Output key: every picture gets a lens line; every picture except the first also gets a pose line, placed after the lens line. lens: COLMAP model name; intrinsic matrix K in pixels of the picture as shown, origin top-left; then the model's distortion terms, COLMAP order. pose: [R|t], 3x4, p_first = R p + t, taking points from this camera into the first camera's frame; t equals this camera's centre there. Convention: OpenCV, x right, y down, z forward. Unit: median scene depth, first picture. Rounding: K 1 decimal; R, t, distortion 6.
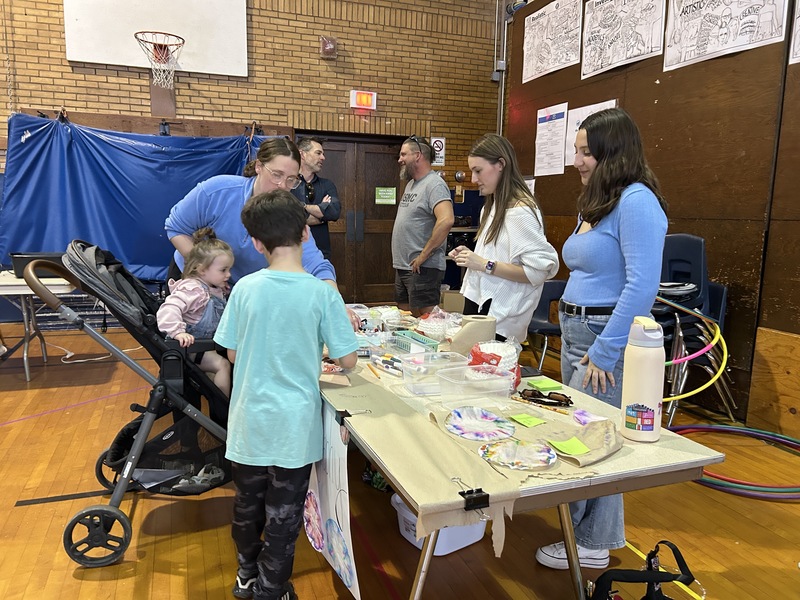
lens RADIAL K [[605.2, 0, 400.0], [0, 605.2, 300.0], [0, 0, 1]] dist [0.005522, -0.038810]
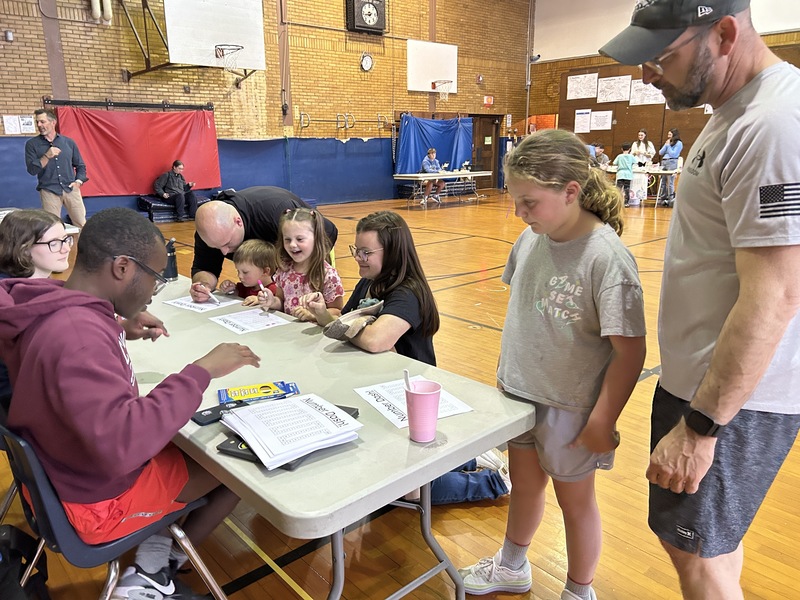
lens RADIAL K [[605.2, 0, 400.0], [0, 605.2, 300.0], [0, 0, 1]] dist [0.005522, -0.038810]
pose [[0.931133, -0.127008, 0.341849, -1.517044], [0.090222, 0.988482, 0.121506, 0.147868], [-0.353344, -0.082296, 0.931867, -1.360440]]
